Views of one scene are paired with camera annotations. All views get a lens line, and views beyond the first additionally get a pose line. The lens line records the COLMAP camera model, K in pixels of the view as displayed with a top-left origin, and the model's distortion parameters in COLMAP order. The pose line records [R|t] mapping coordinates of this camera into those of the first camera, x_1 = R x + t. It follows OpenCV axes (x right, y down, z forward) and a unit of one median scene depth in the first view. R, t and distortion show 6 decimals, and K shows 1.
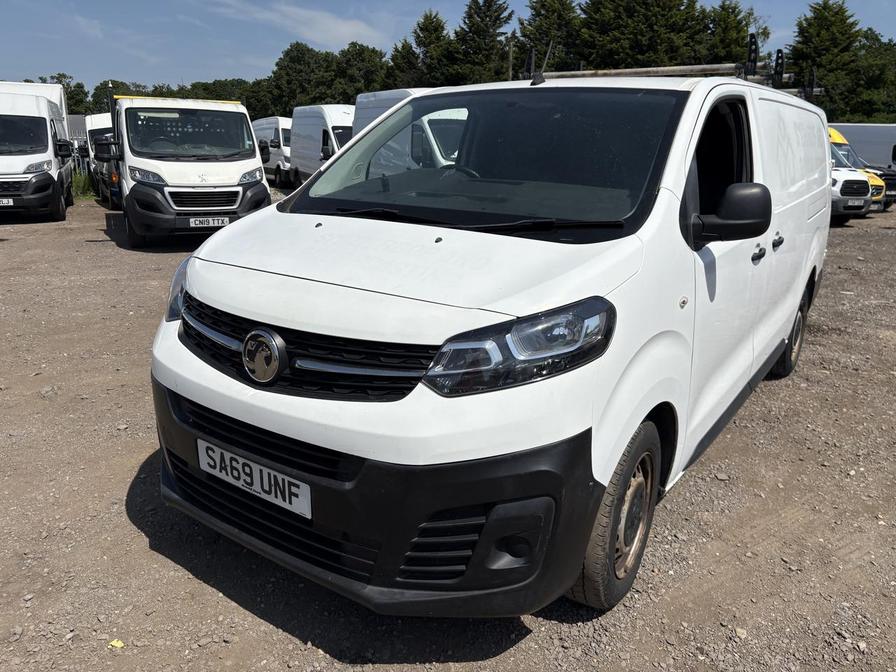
lens RADIAL K [[738.3, 0, 445.0], [0, 738.3, 334.8], [0, 0, 1]] dist [0.067039, -0.113539]
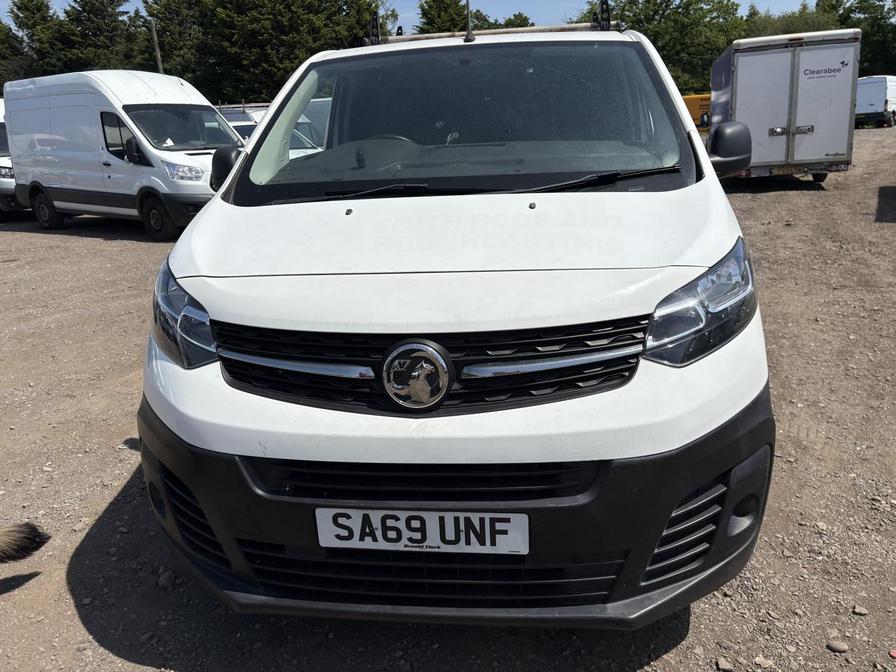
lens RADIAL K [[738.3, 0, 445.0], [0, 738.3, 334.8], [0, 0, 1]] dist [0.067039, -0.113539]
pose [[0.858601, -0.194781, 0.474200, -0.524846], [0.188673, 0.980145, 0.060985, -0.049843], [-0.476663, 0.037106, 0.878303, 0.271928]]
